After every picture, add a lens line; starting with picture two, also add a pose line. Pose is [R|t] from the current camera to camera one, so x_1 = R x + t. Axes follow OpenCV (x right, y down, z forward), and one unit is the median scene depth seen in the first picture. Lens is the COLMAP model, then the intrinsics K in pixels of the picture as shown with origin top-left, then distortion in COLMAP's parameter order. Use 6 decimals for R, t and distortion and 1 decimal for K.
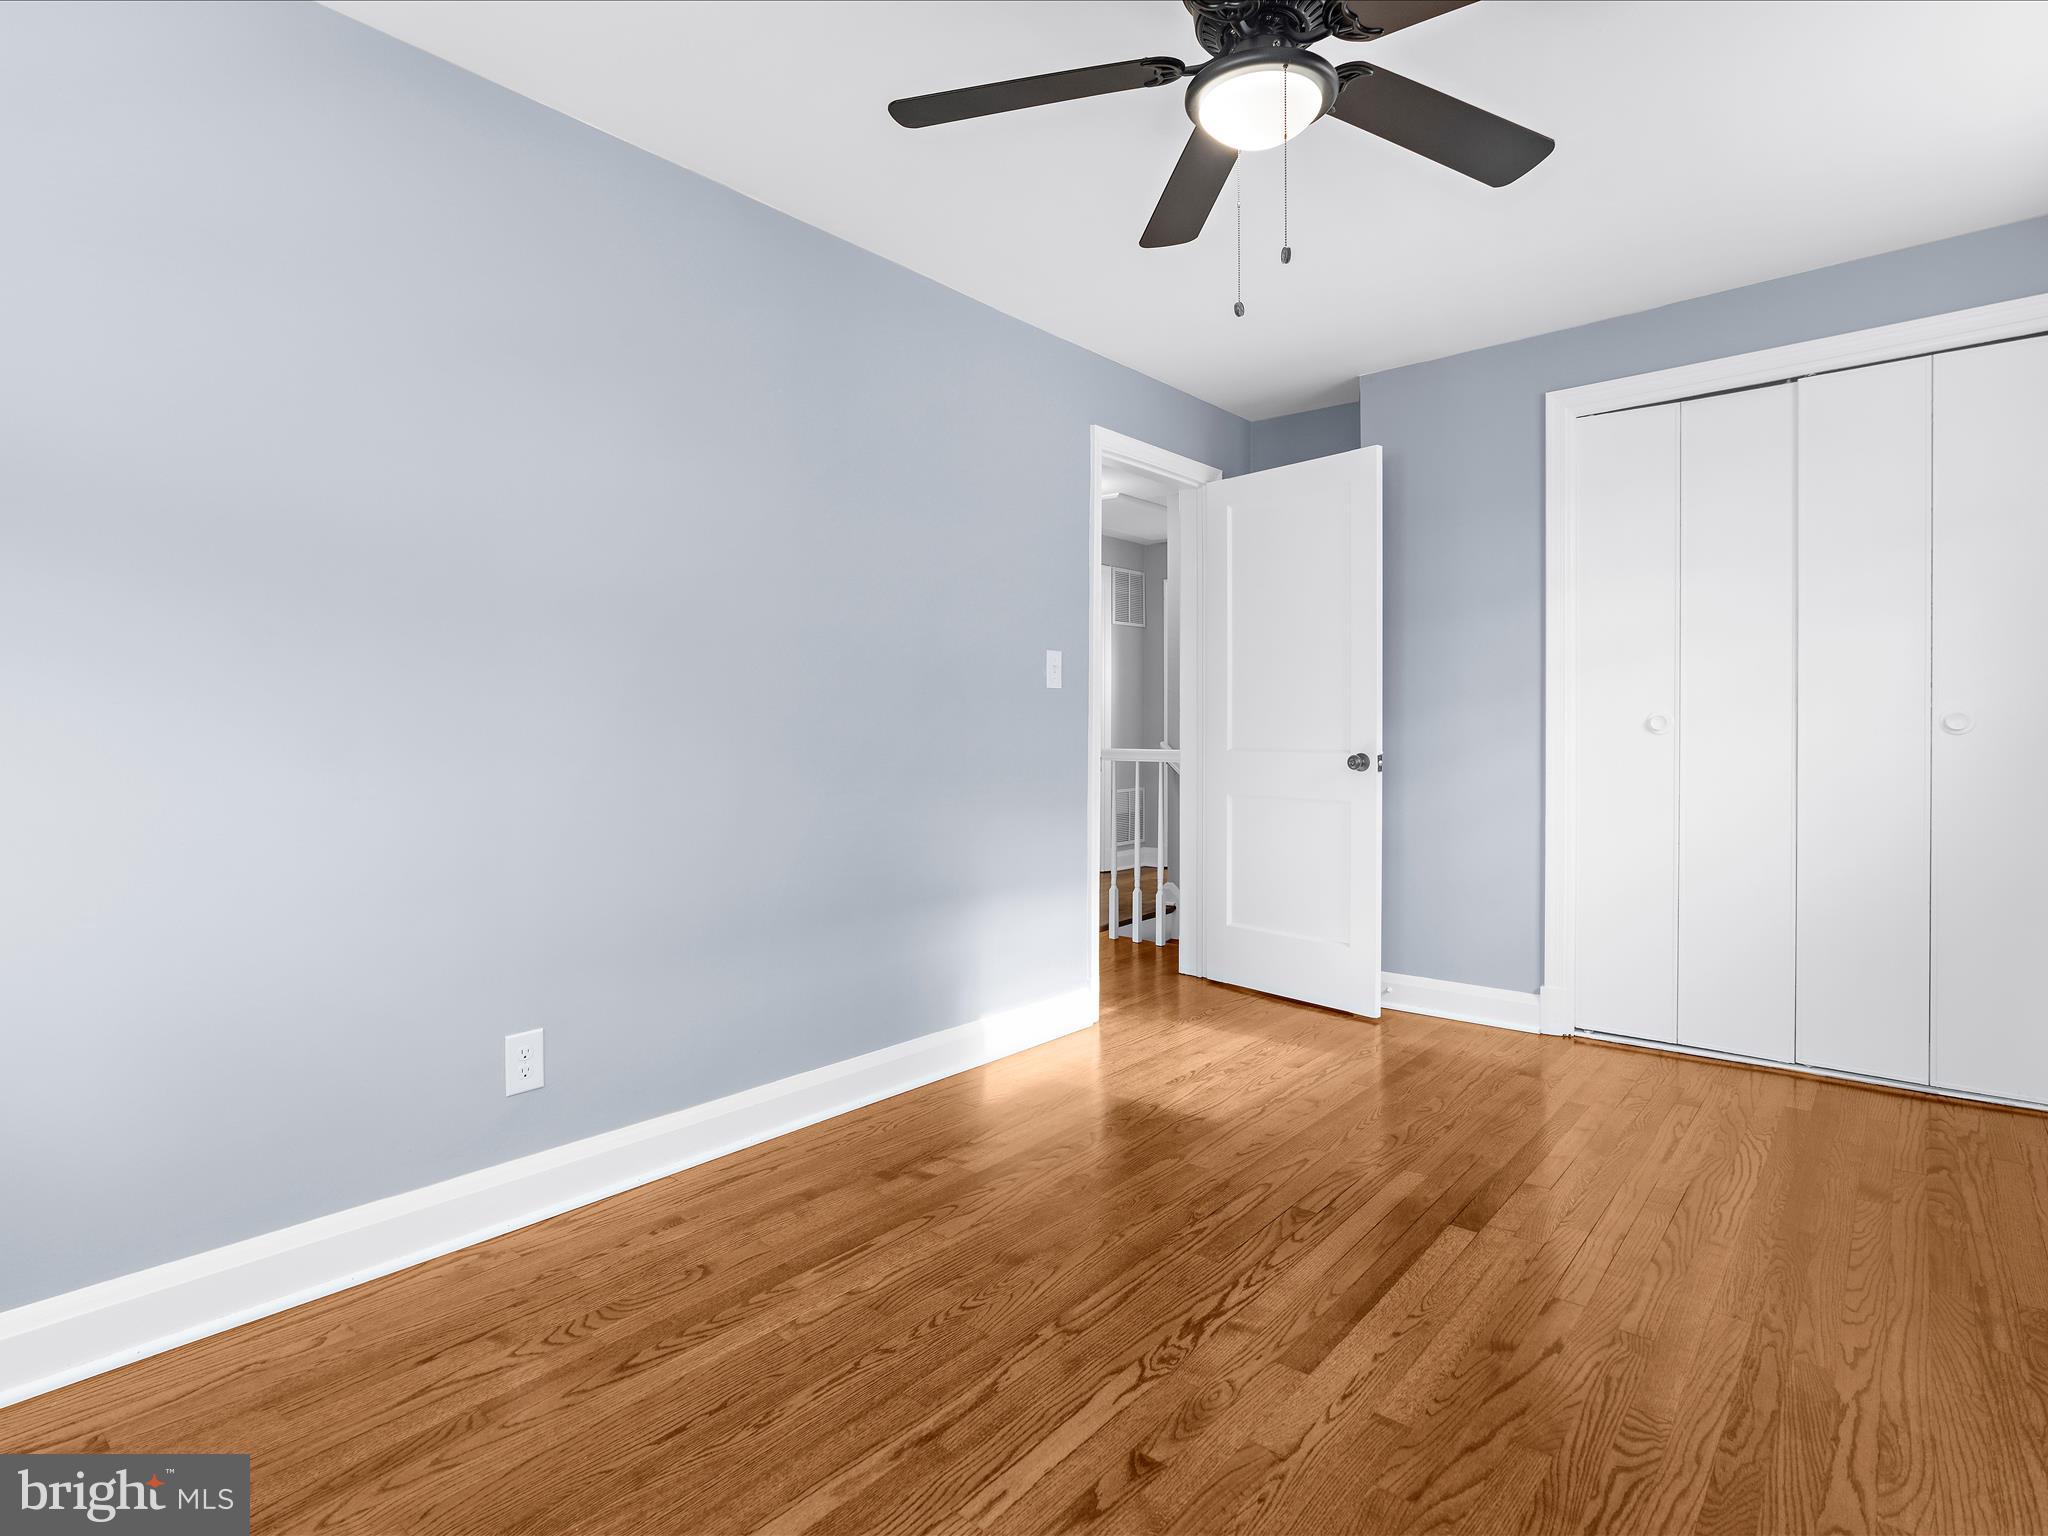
lens RADIAL K [[1052.1, 0, 1023.2], [0, 1052.1, 753.9], [0, 0, 1]] dist [-0.009138, 0.001990]
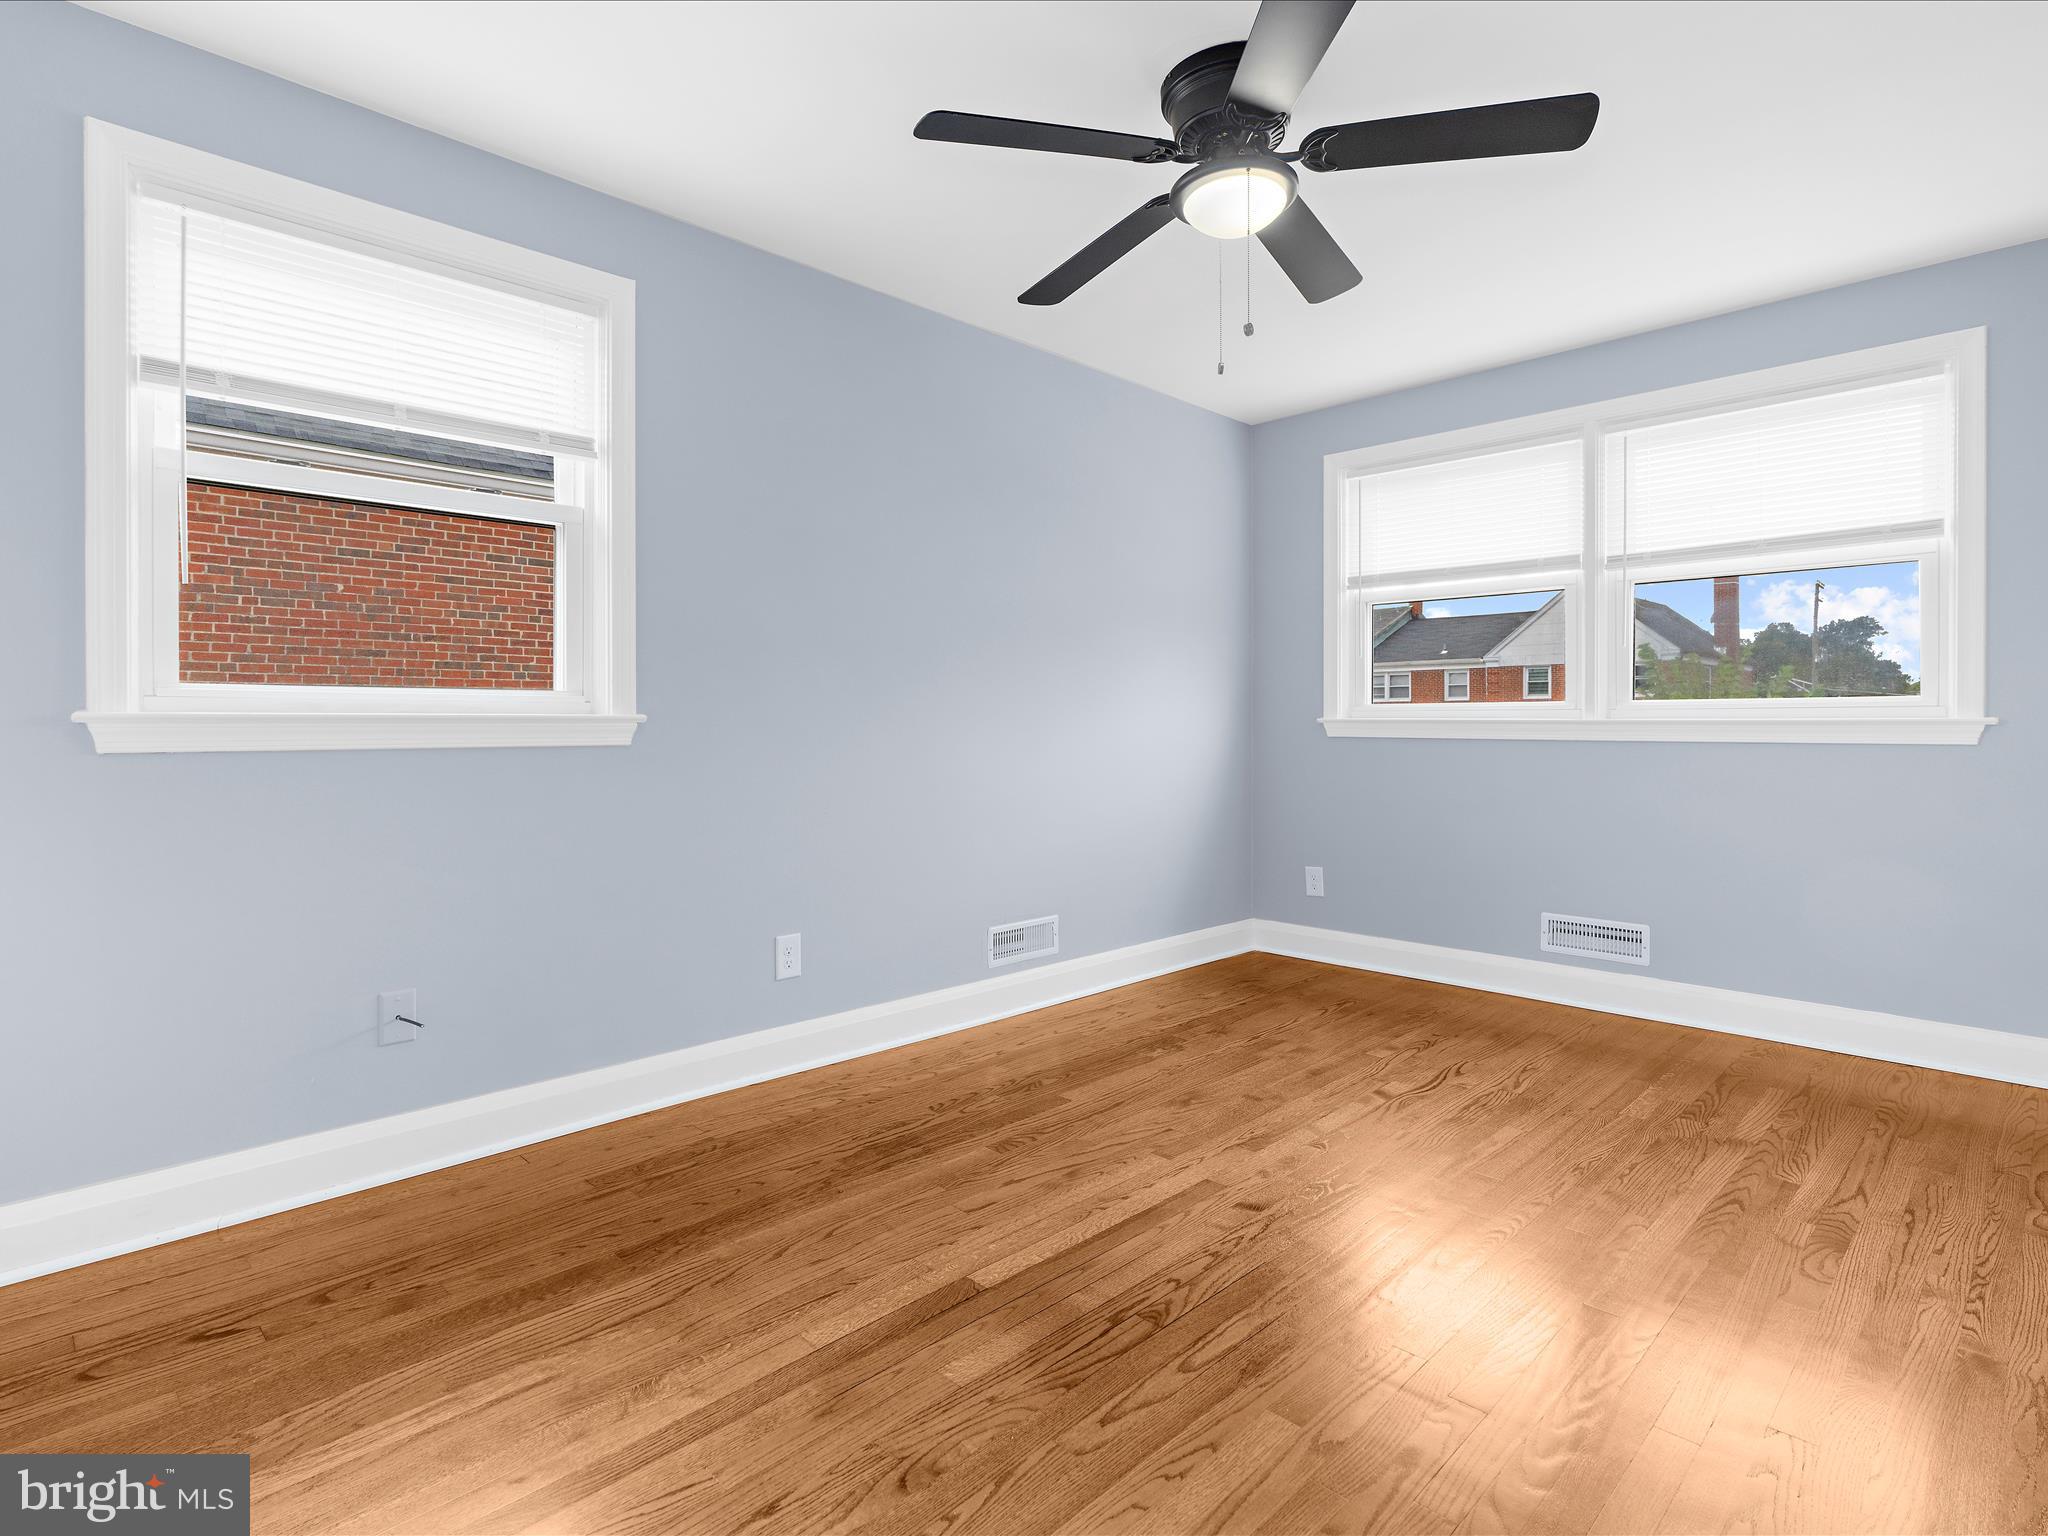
lens RADIAL K [[1052.1, 0, 1023.2], [0, 1052.1, 753.9], [0, 0, 1]] dist [-0.009138, 0.001990]
pose [[-0.996486, 0.000643, 0.083751, 0.323853], [0.004890, 0.998711, 0.050513, -0.030138], [-0.083611, 0.050745, -0.995206, 1.933700]]
